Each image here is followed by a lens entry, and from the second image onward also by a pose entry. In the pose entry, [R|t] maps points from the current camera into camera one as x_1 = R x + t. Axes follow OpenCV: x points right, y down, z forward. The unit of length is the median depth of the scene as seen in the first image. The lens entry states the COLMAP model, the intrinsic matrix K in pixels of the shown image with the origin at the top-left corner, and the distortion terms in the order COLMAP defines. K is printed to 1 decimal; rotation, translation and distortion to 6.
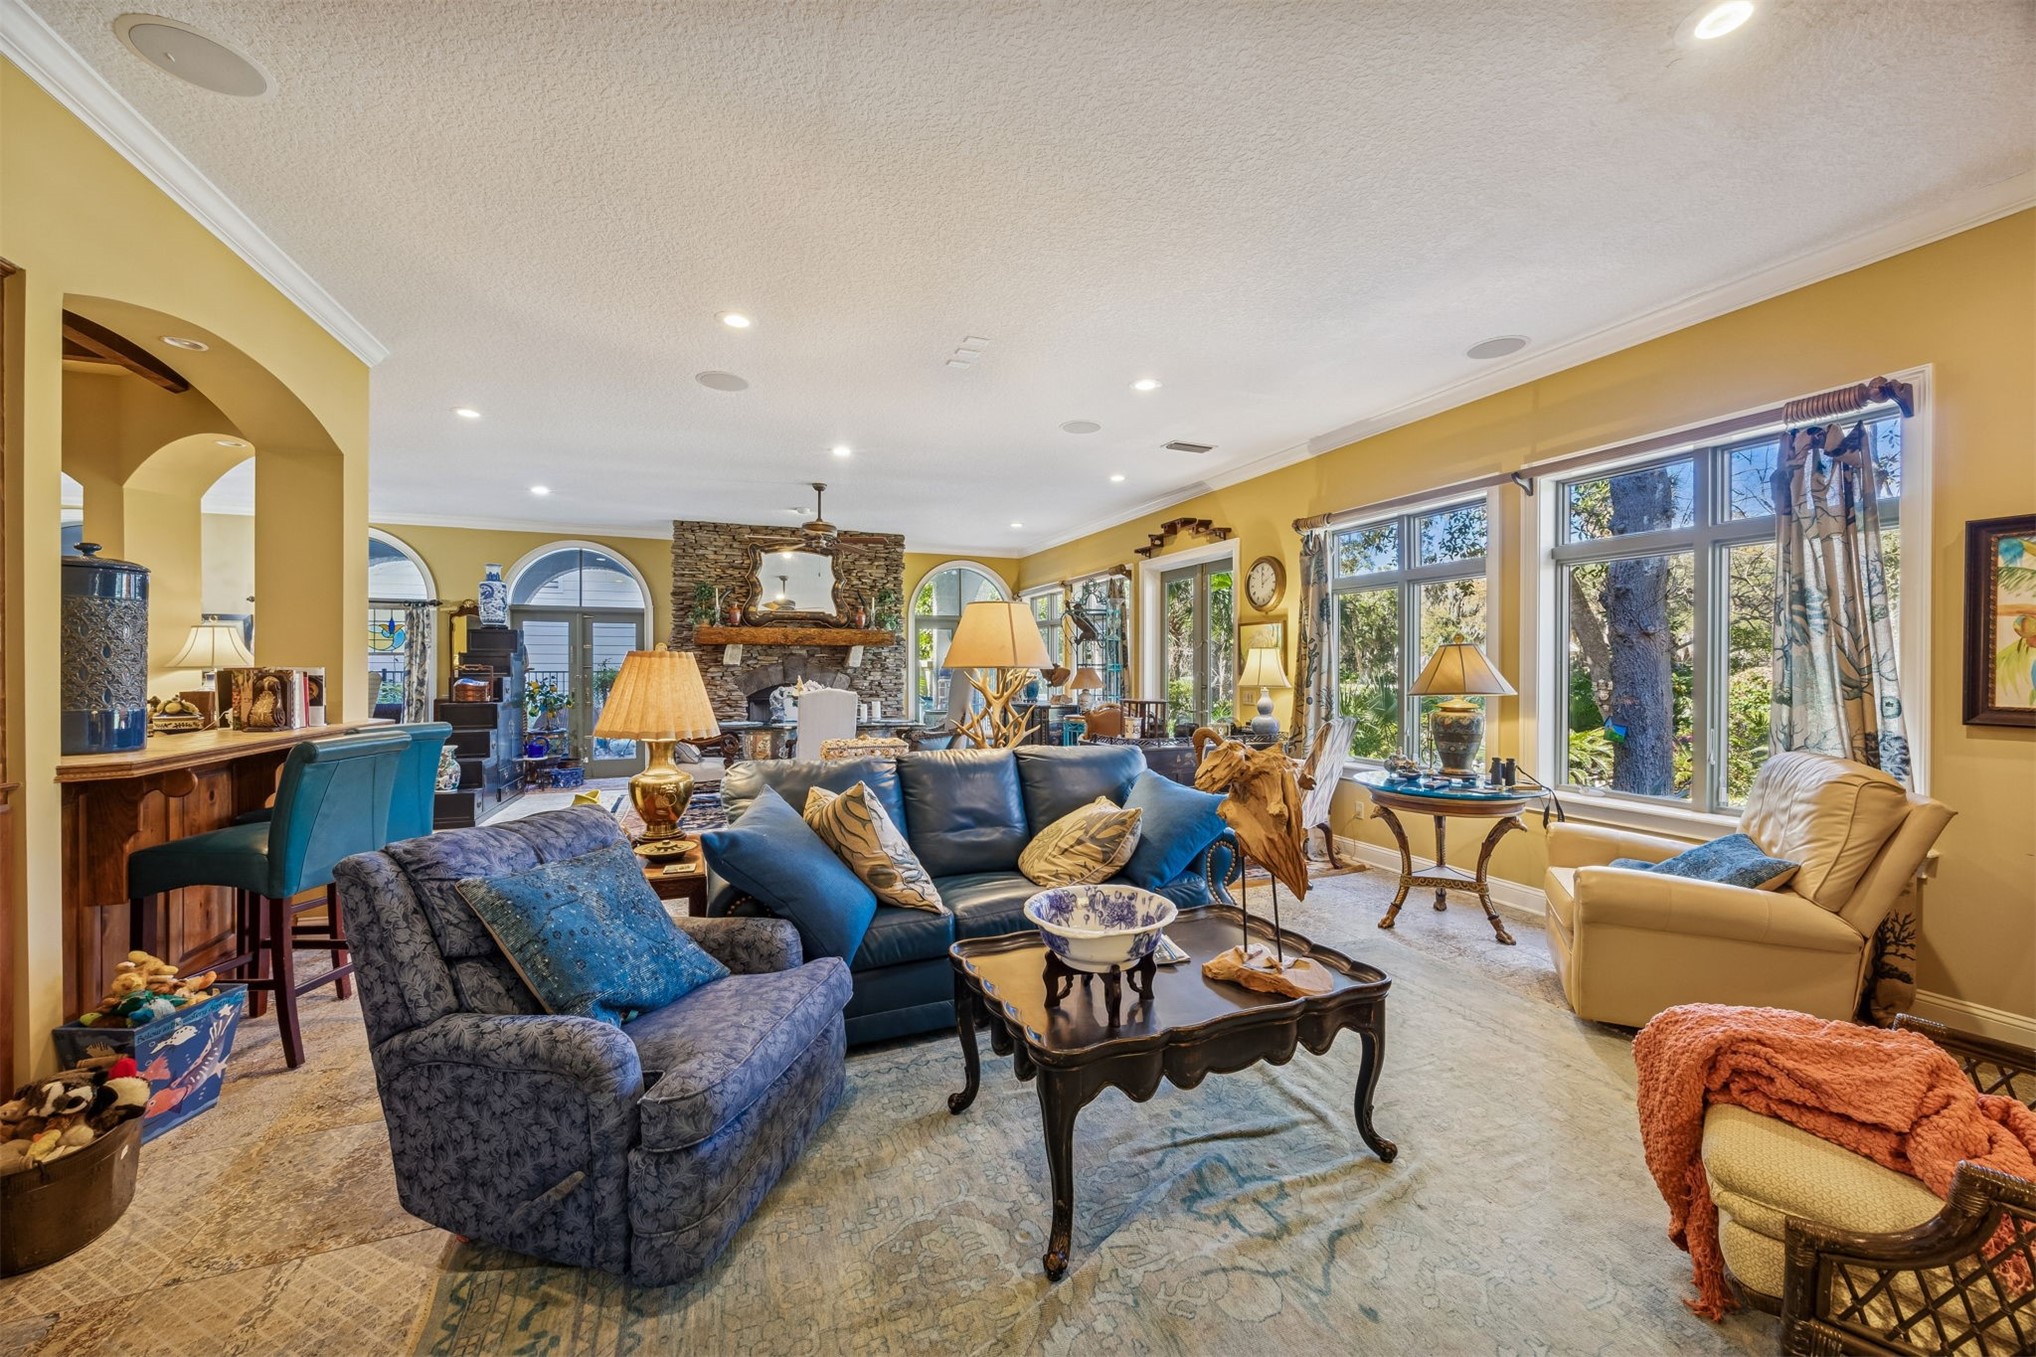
lens RADIAL K [[779.4, 0, 1021.9], [0, 779.4, 667.5], [0, 0, 1]] dist [-0.003160, -0.000303]
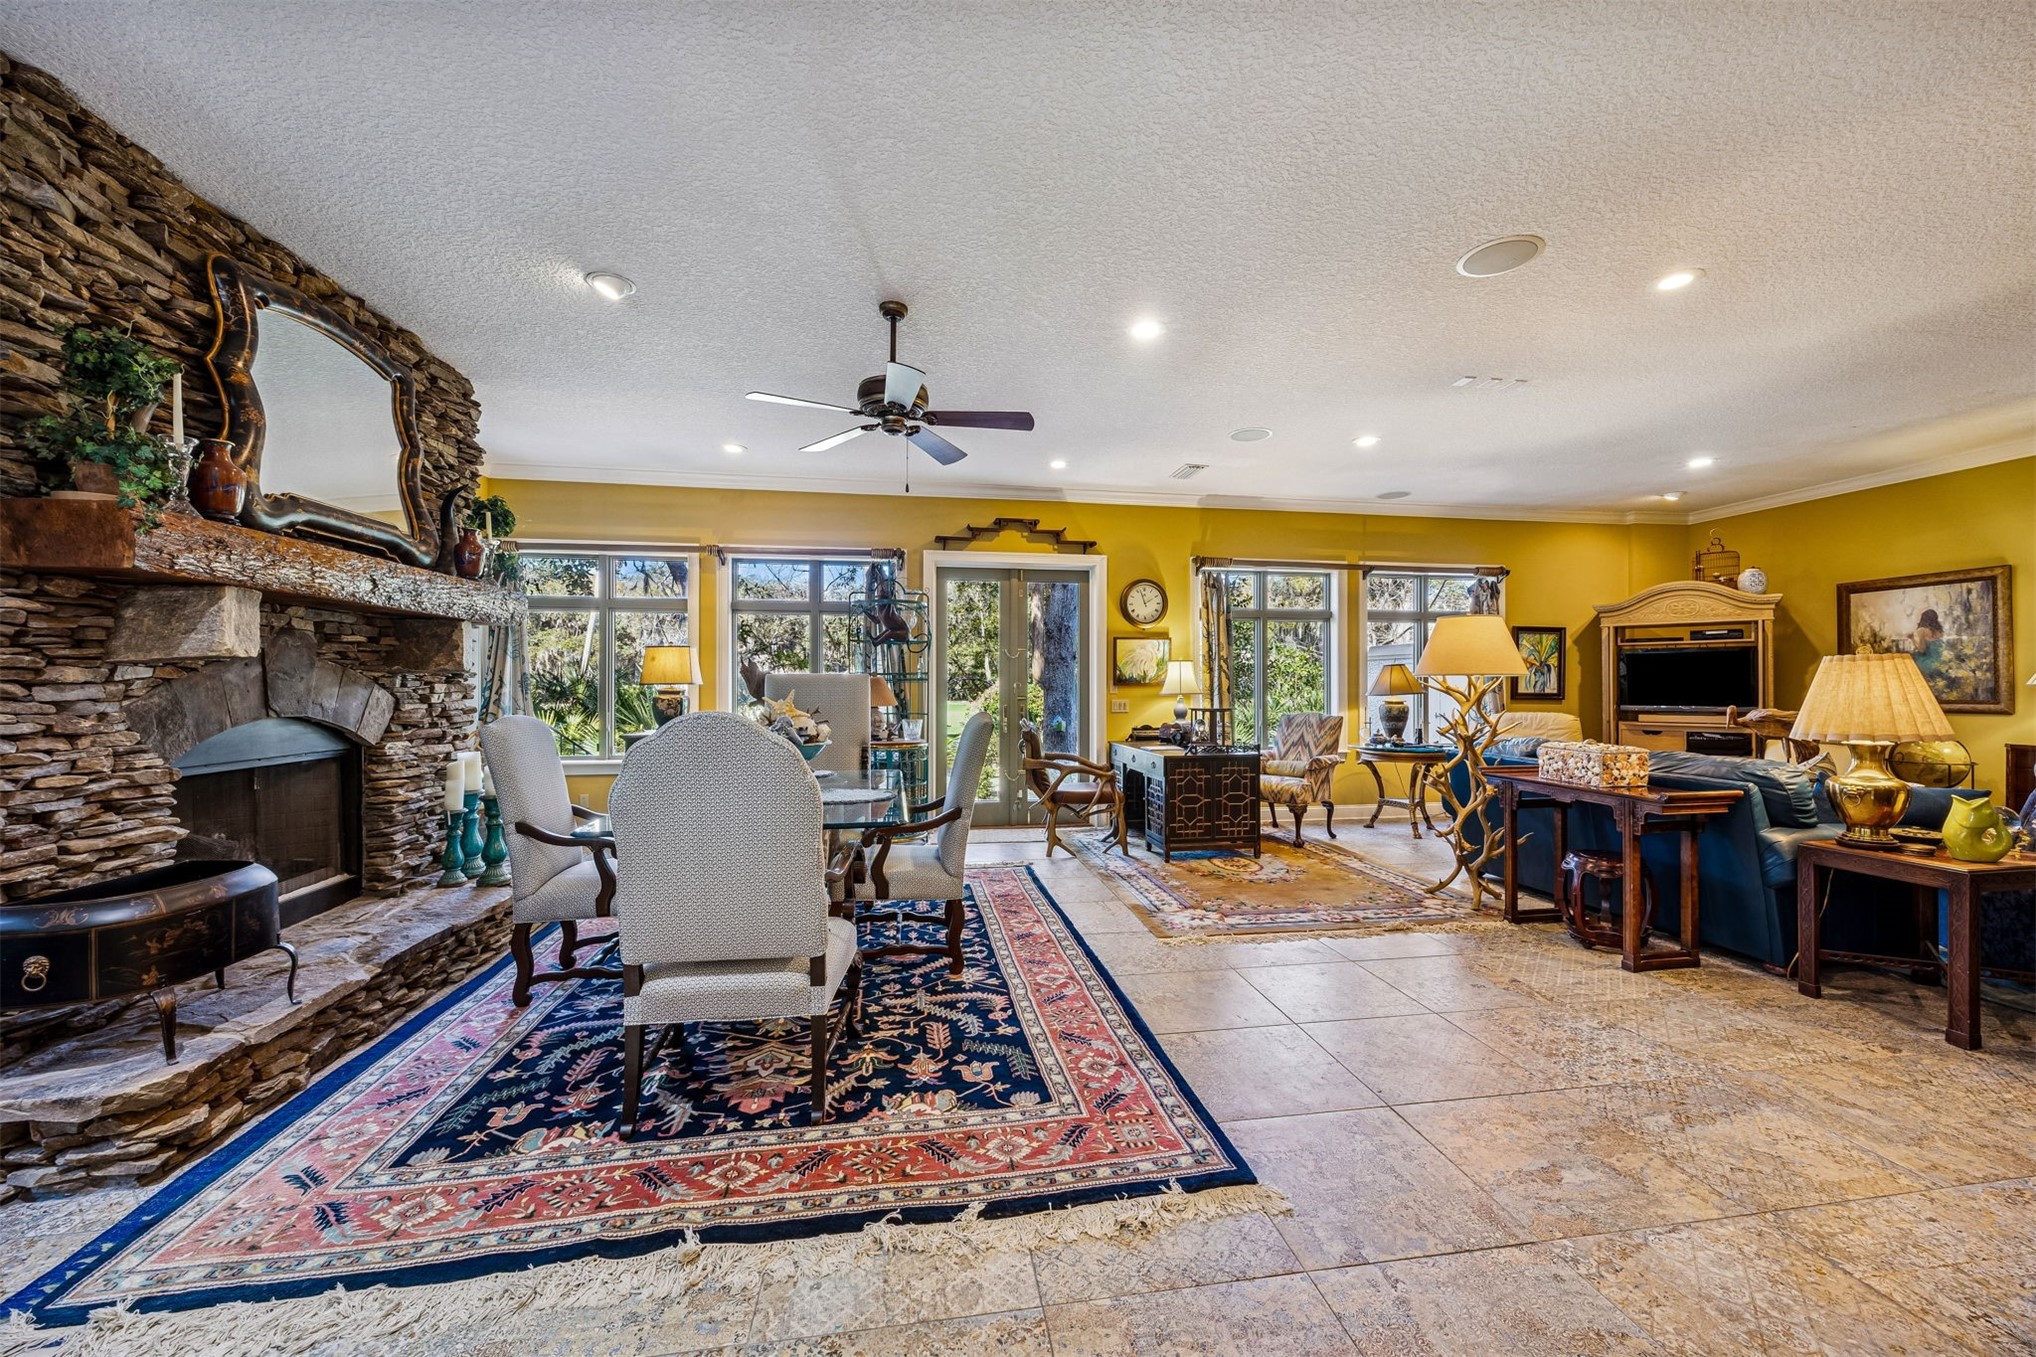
lens RADIAL K [[793.0, 0, 1037.9], [0, 793.0, 681.8], [0, 0, 1]] dist [0.000459, -0.000030]
pose [[0.207271, 0.002792, 0.978280, -0.591072], [0.000484, 0.999996, -0.002956, 0.006592], [-0.978283, 0.001086, 0.207269, 0.642410]]
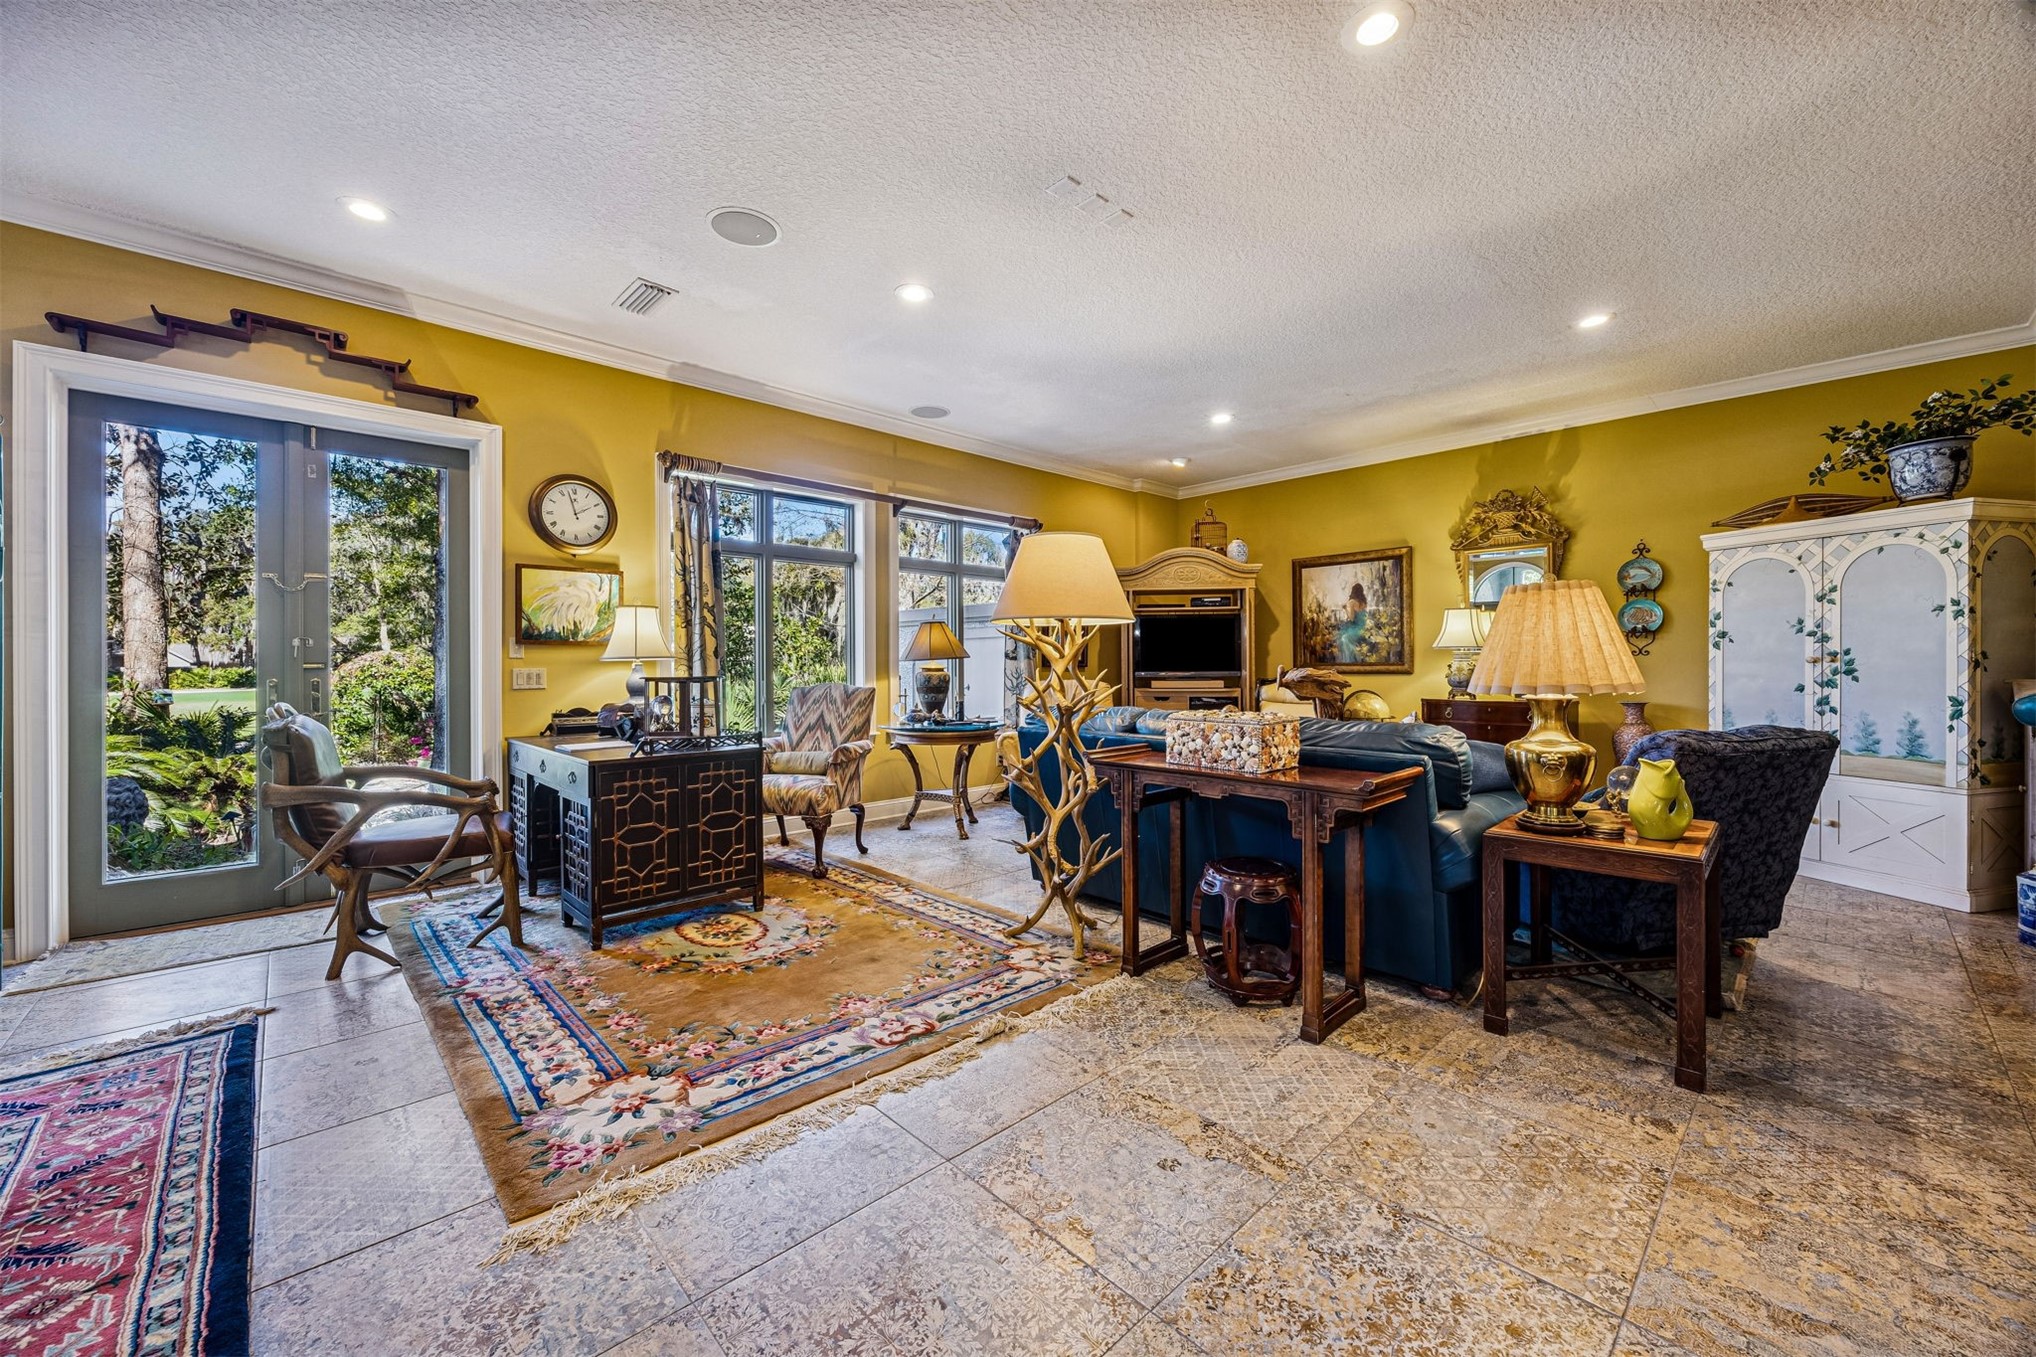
lens RADIAL K [[779.4, 0, 1021.9], [0, 779.4, 667.5], [0, 0, 1]] dist [-0.003160, -0.000303]
pose [[-0.374669, -0.002421, 0.927156, -0.347132], [0.003505, 0.999986, 0.004027, 0.021096], [-0.927152, 0.004758, -0.374655, 0.625768]]
